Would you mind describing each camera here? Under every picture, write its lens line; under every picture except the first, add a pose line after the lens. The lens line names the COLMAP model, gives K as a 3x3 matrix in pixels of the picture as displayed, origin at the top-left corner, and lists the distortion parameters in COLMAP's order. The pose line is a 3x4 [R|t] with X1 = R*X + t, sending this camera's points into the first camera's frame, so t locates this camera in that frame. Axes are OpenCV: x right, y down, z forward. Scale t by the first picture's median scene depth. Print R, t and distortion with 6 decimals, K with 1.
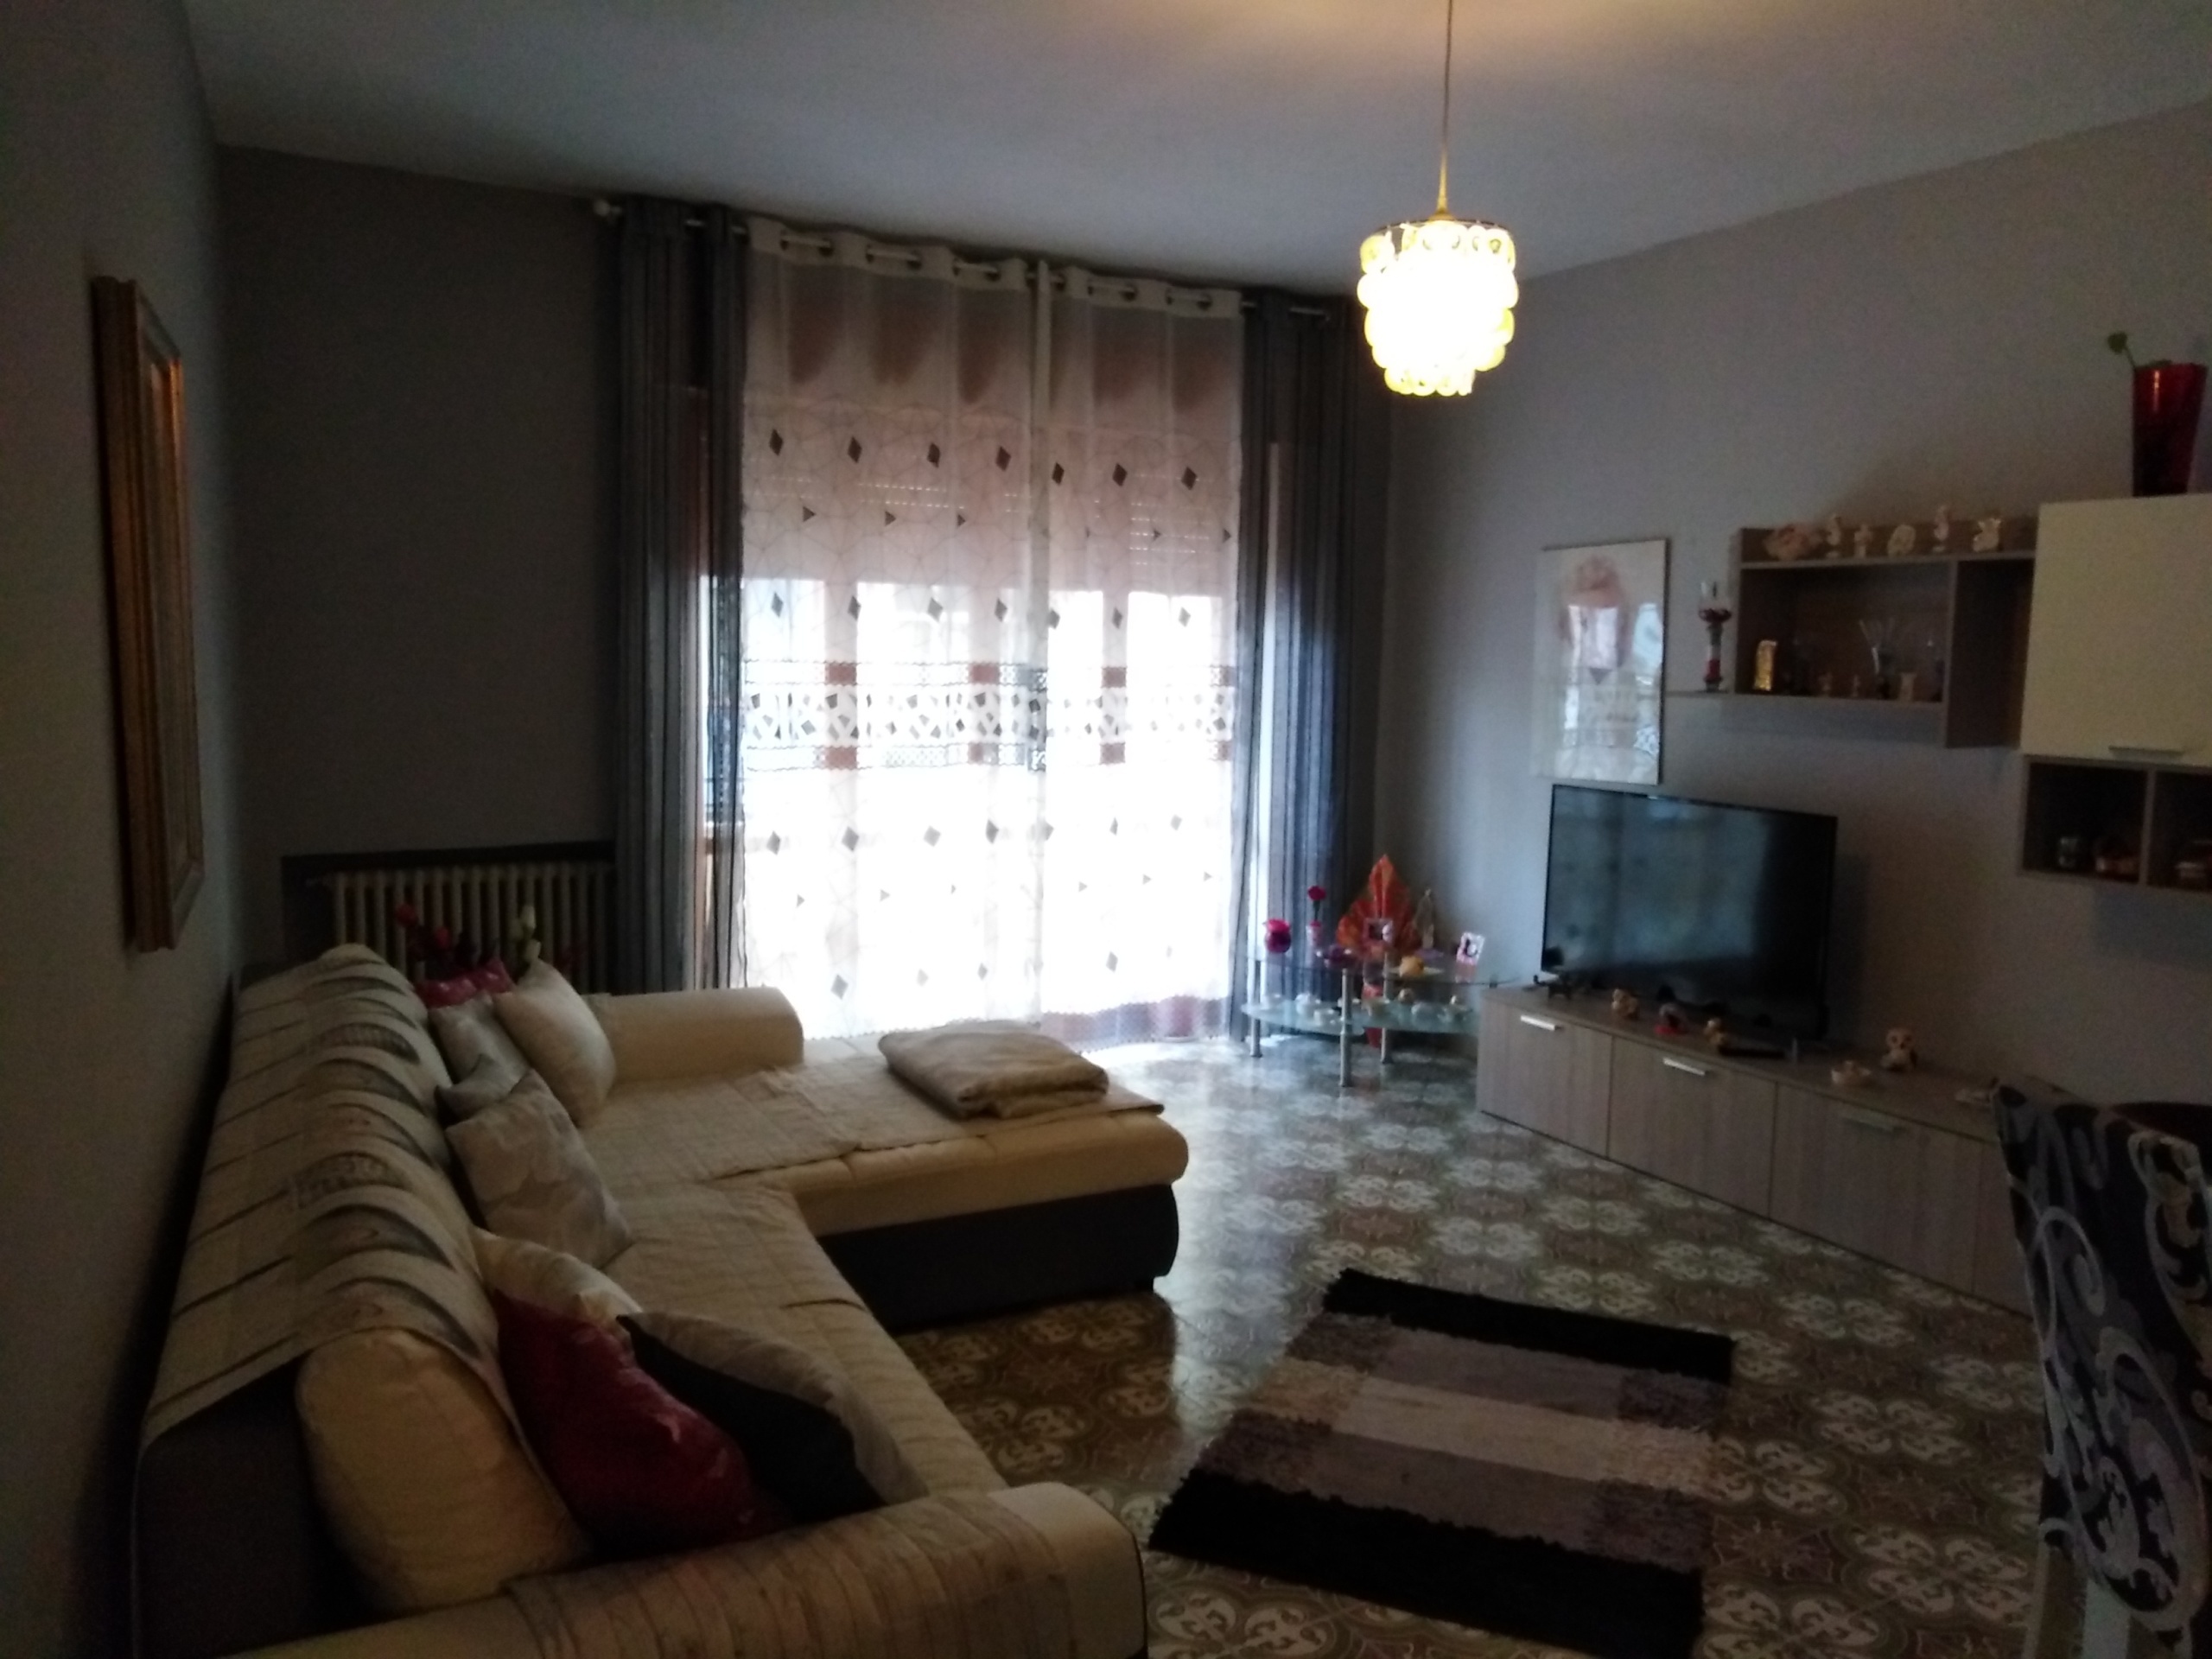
lens RADIAL K [[1662.1, 0, 1107.0], [0, 1662.1, 828.2], [0, 0, 1]] dist [0.020565, 0.001536]
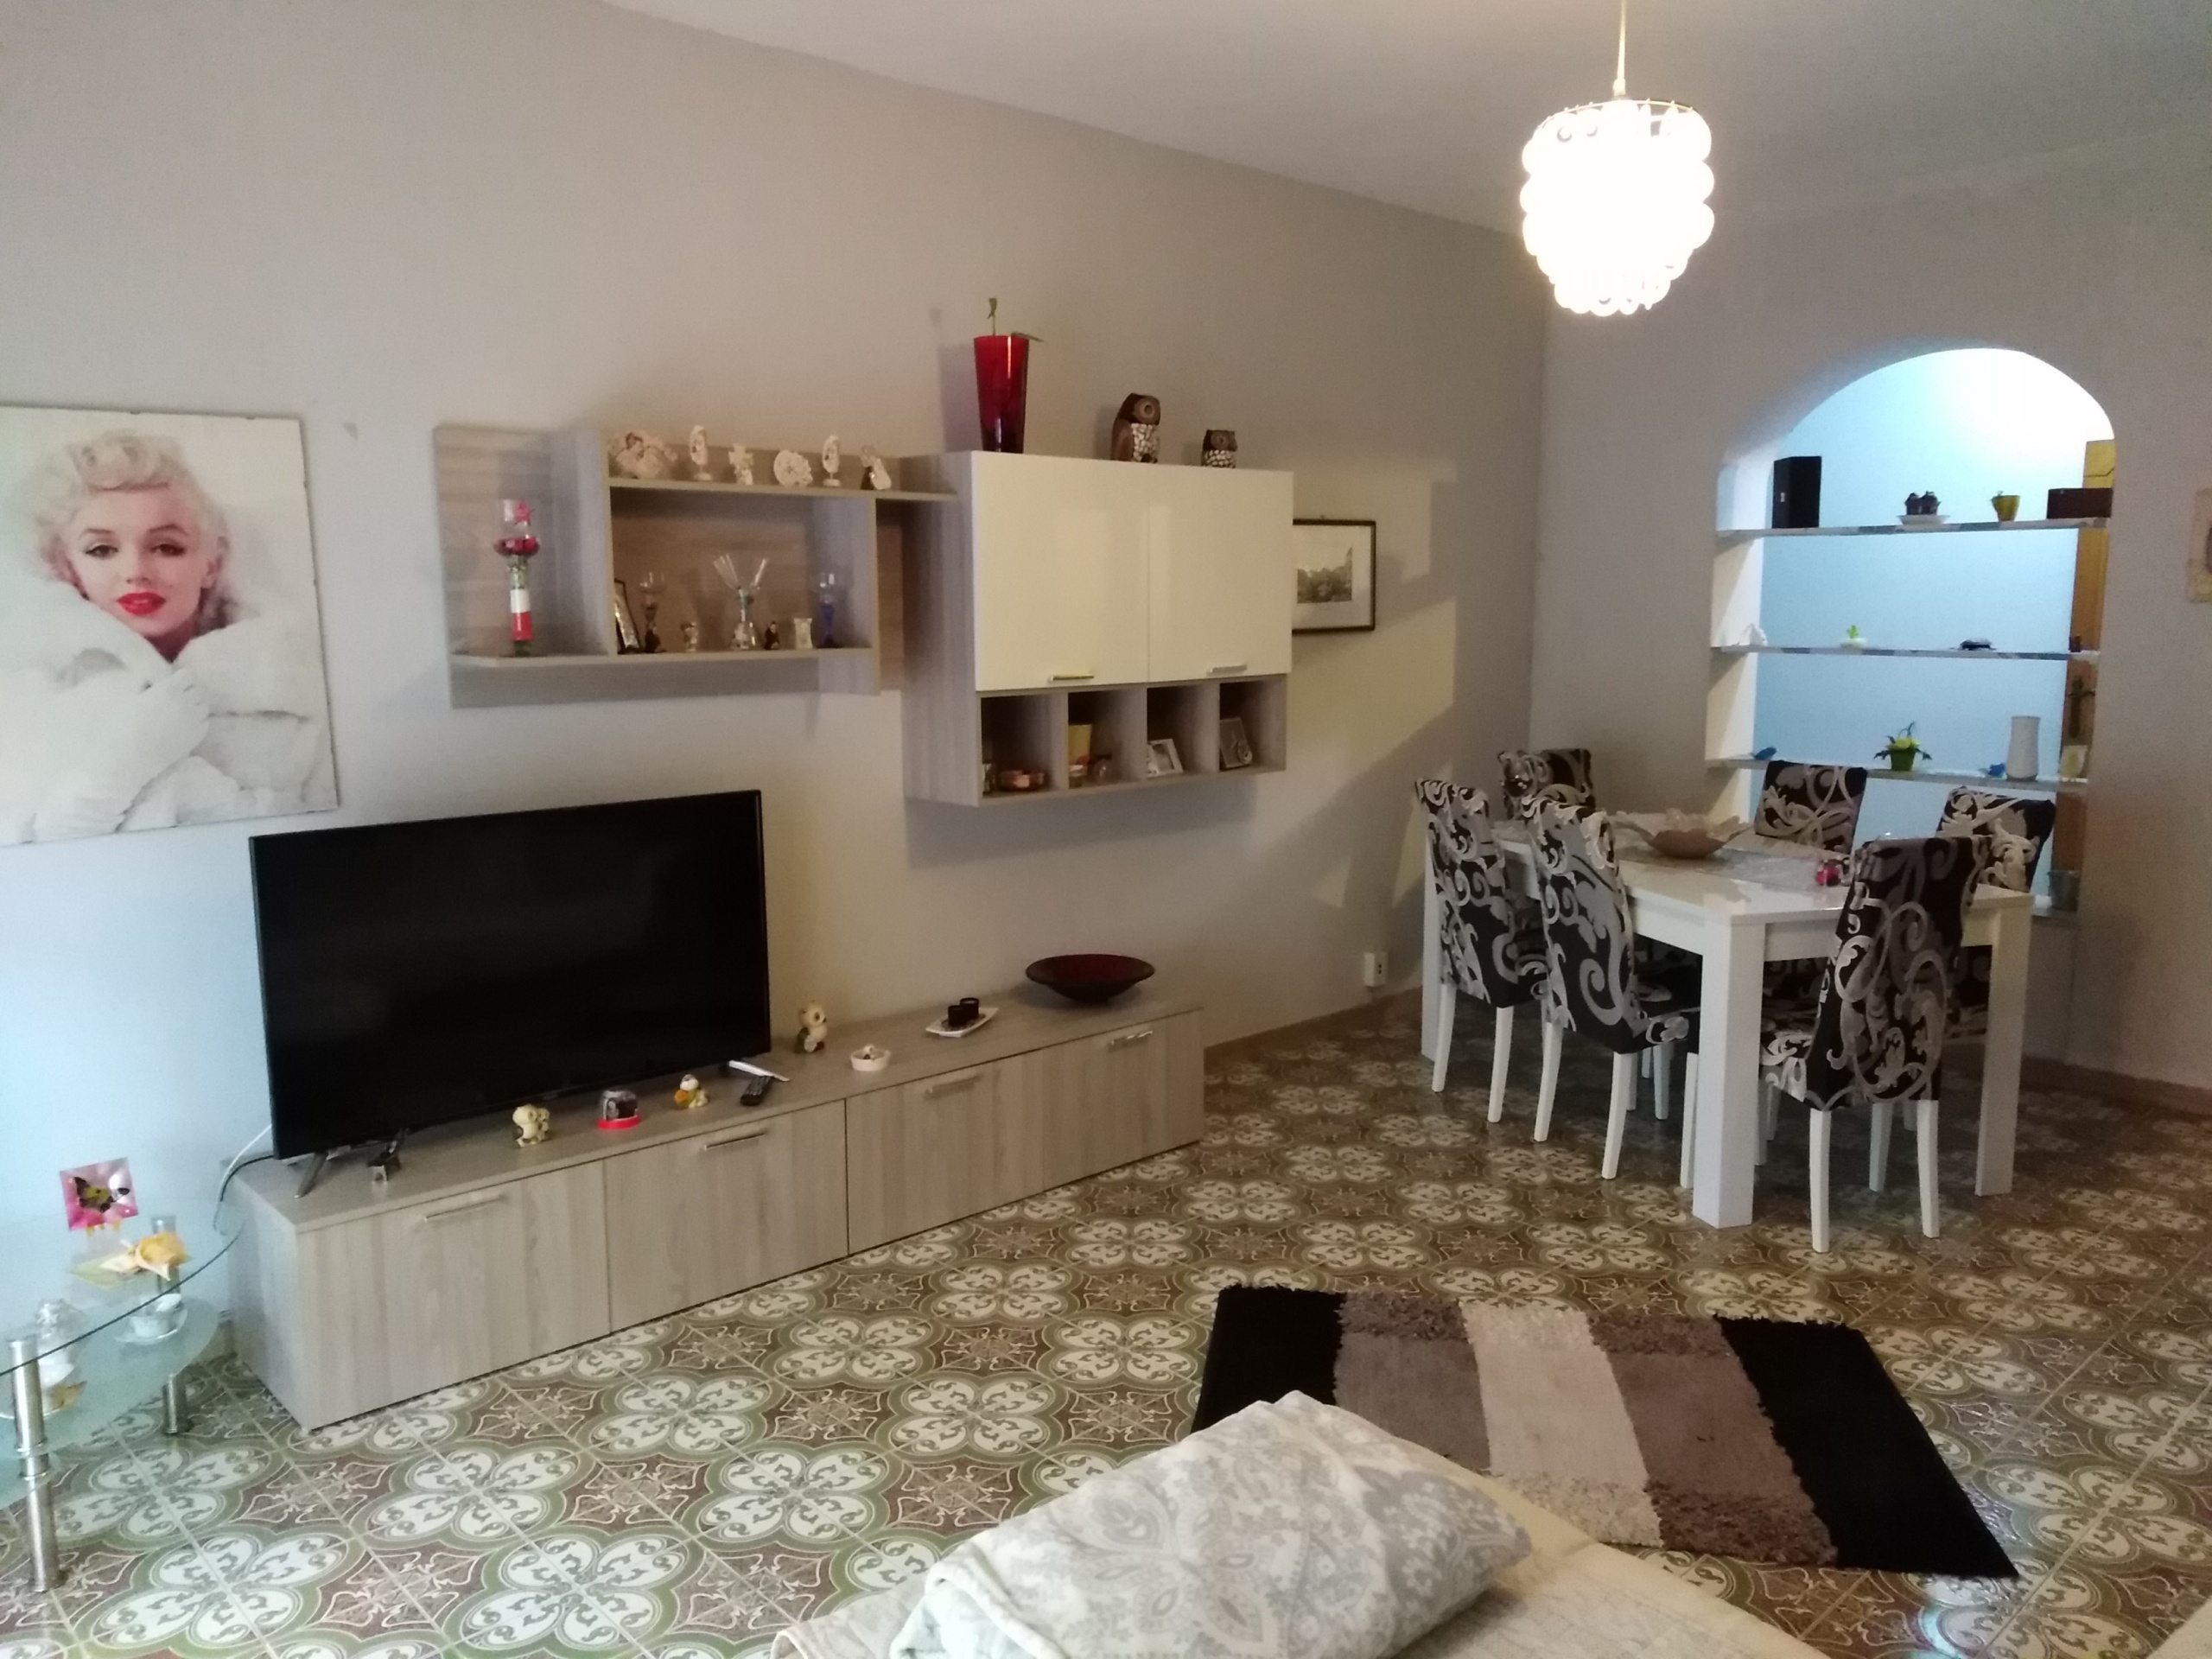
lens RADIAL K [[1662.1, 0, 1109.5], [0, 1662.1, 831.6], [0, 0, 1]] dist [0.020565, 0.001536]
pose [[-0.243045, -0.157650, 0.957118, -0.473942], [0.108361, 0.976116, 0.188296, -0.141820], [-0.963943, 0.149479, -0.220157, 1.137229]]
